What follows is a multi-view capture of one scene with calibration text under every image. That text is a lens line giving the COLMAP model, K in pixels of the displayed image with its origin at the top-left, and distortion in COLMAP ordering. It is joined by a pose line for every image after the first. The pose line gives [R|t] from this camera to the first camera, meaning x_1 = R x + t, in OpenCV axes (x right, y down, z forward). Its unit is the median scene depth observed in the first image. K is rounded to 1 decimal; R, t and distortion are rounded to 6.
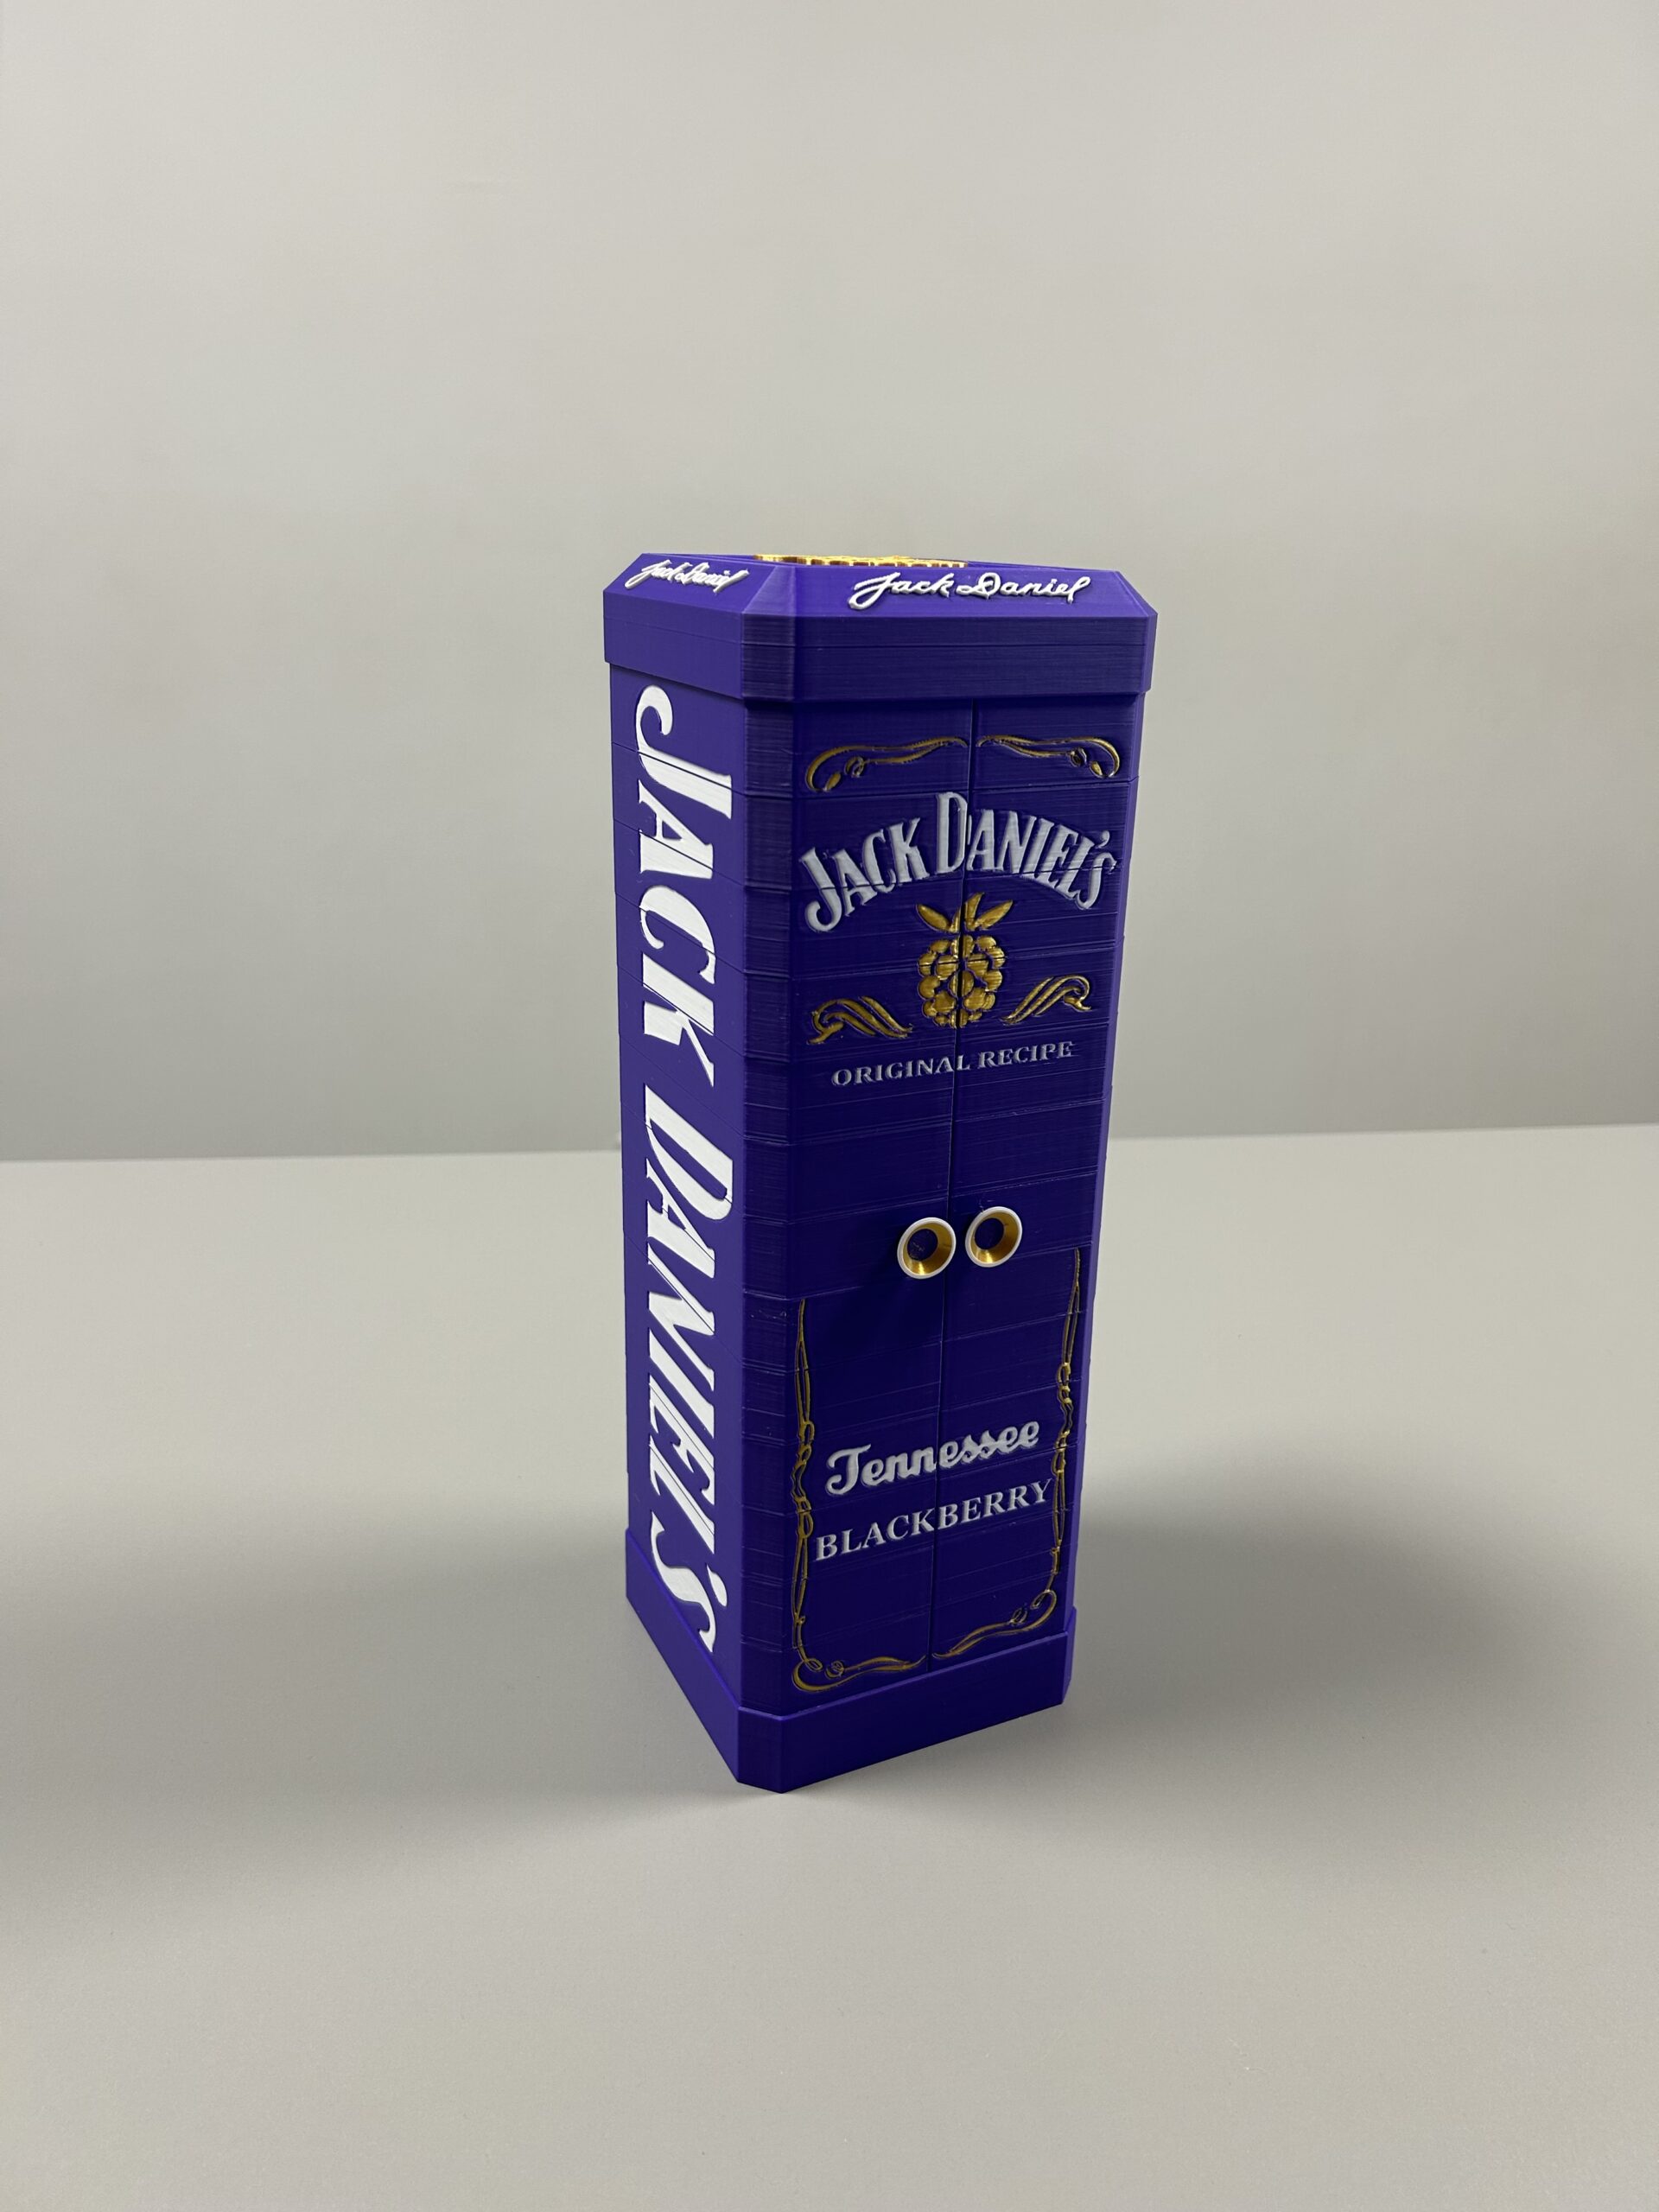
lens RADIAL K [[1690.9, 0, 827.3], [0, 1690.9, 1116.6], [0, 0, 1]] dist [0.132842, -0.539233]
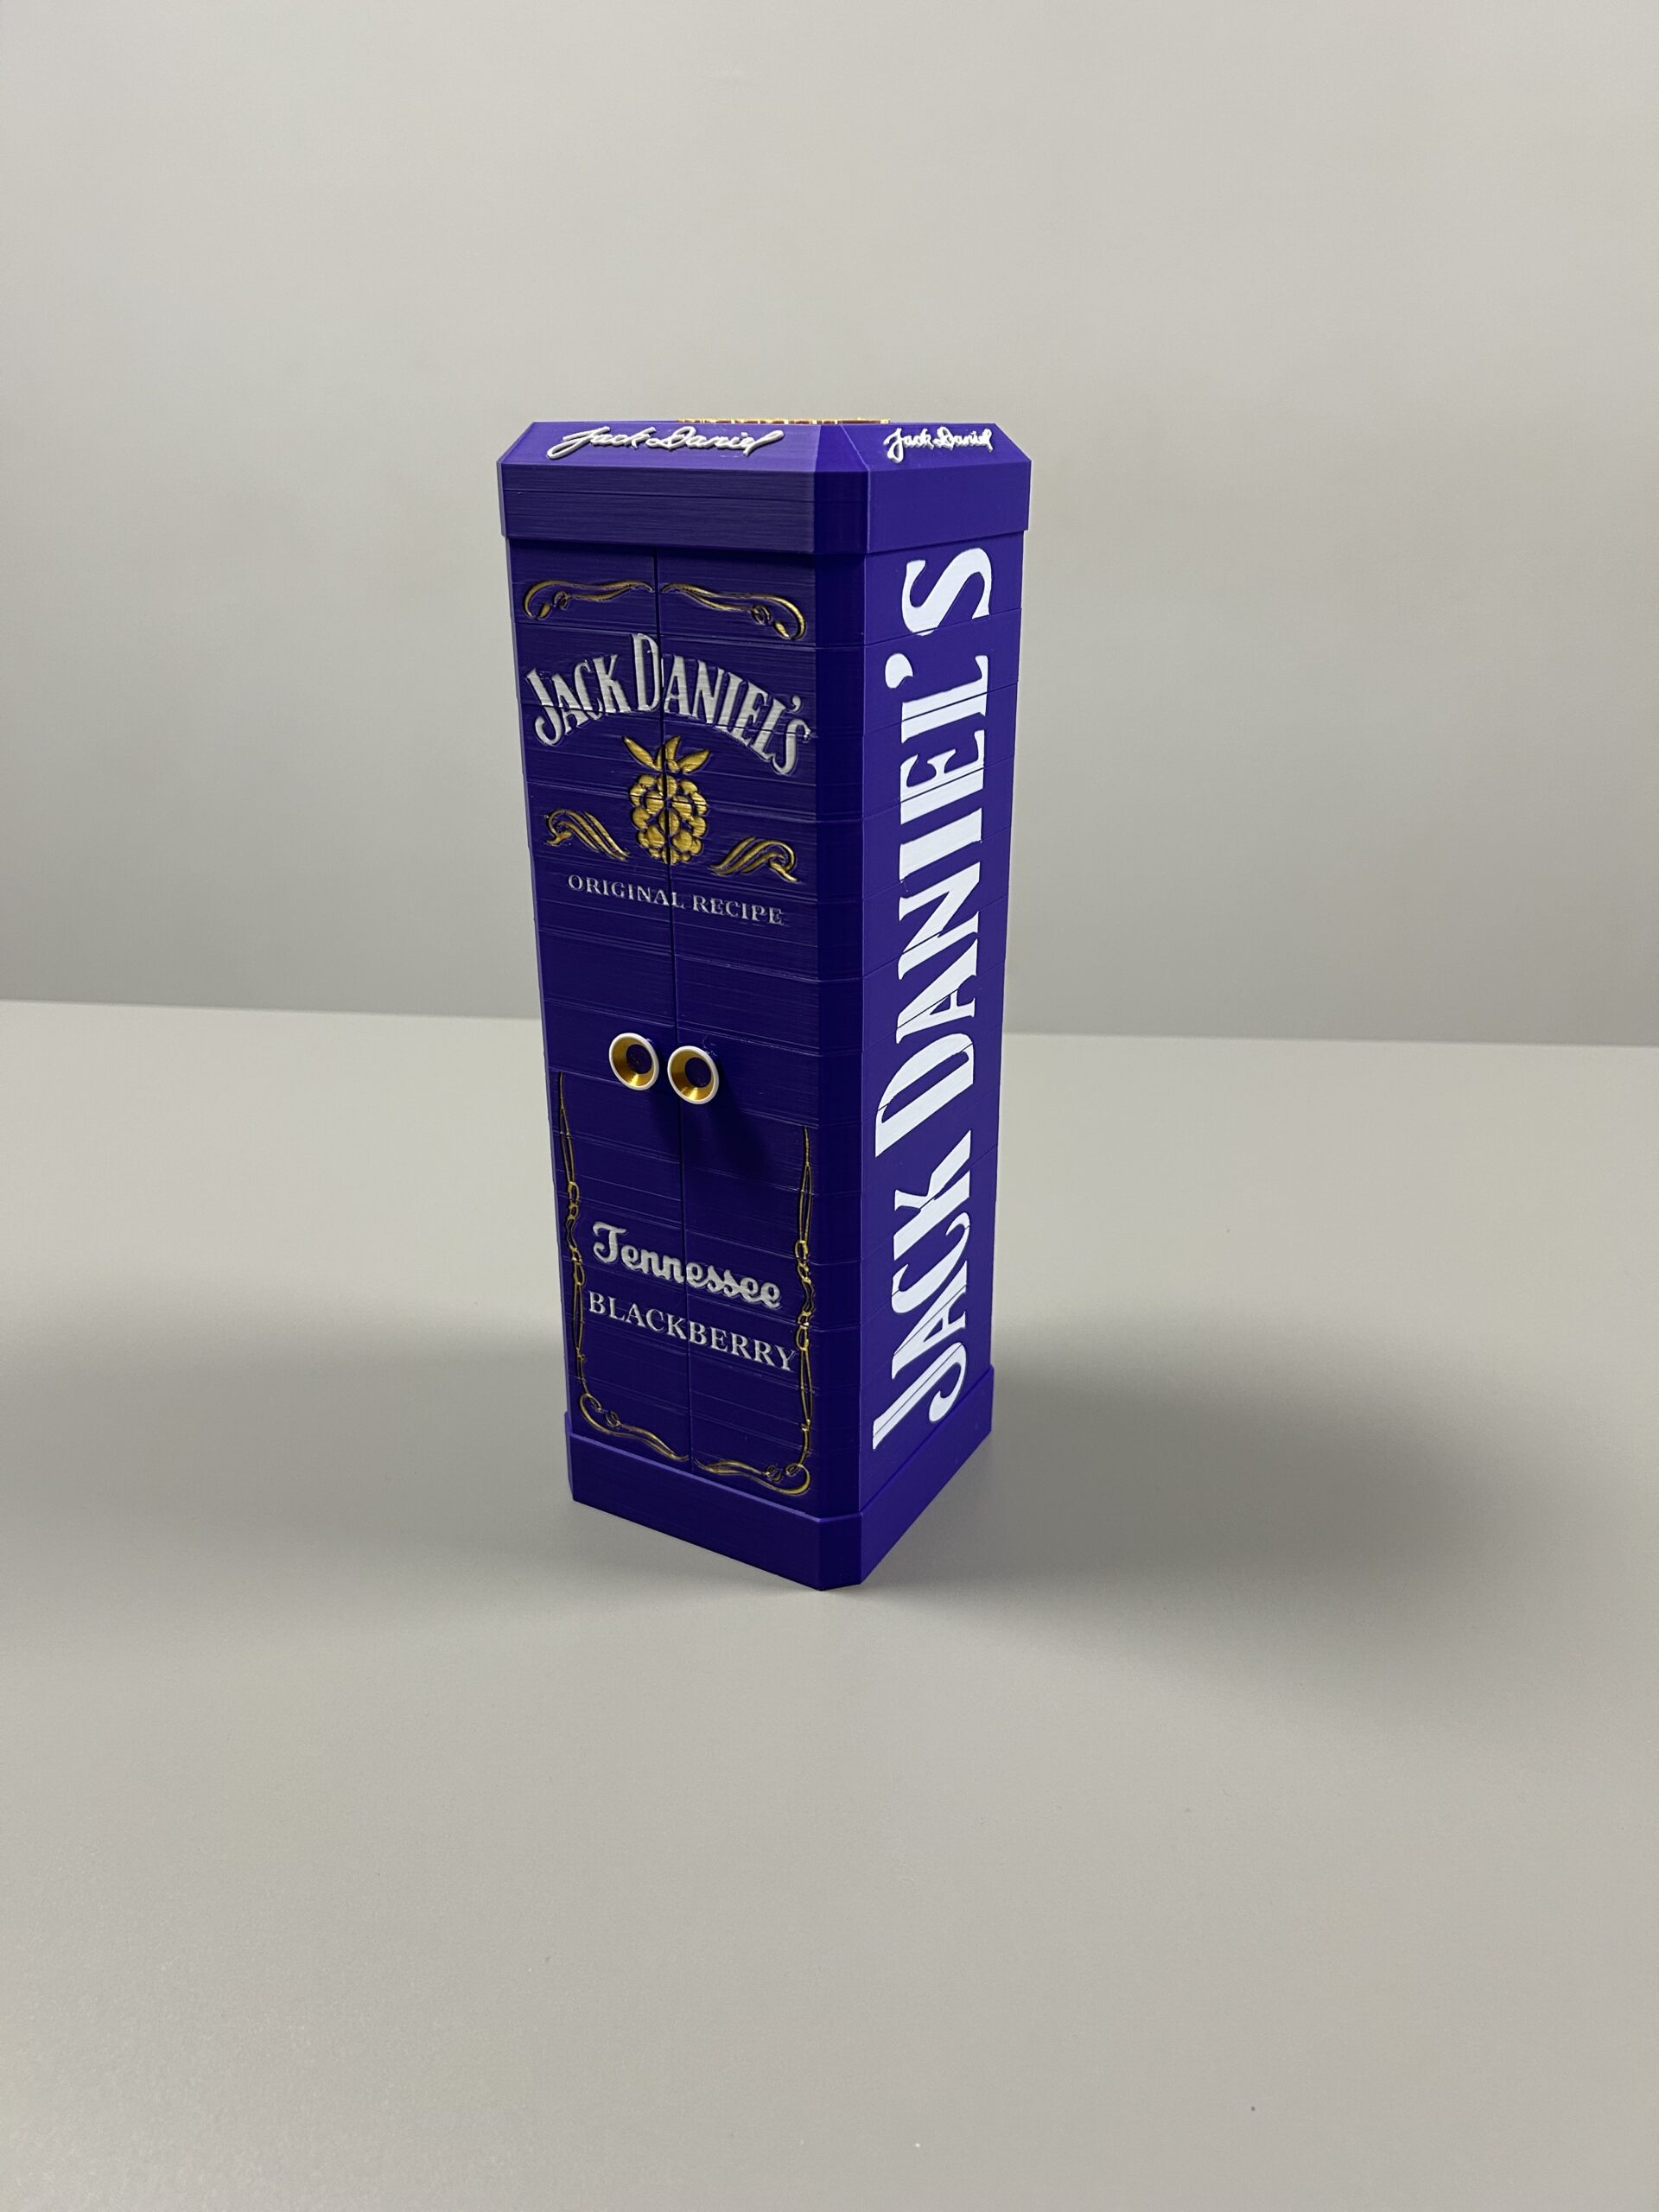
lens RADIAL K [[1690.9, 0, 827.3], [0, 1690.9, 1116.6], [0, 0, 1]] dist [0.132842, -0.539233]
pose [[0.569622, 0.297676, -0.766107, 0.999362], [-0.262214, 0.949219, 0.173861, -0.113676], [0.778957, 0.101849, 0.618751, 0.434746]]
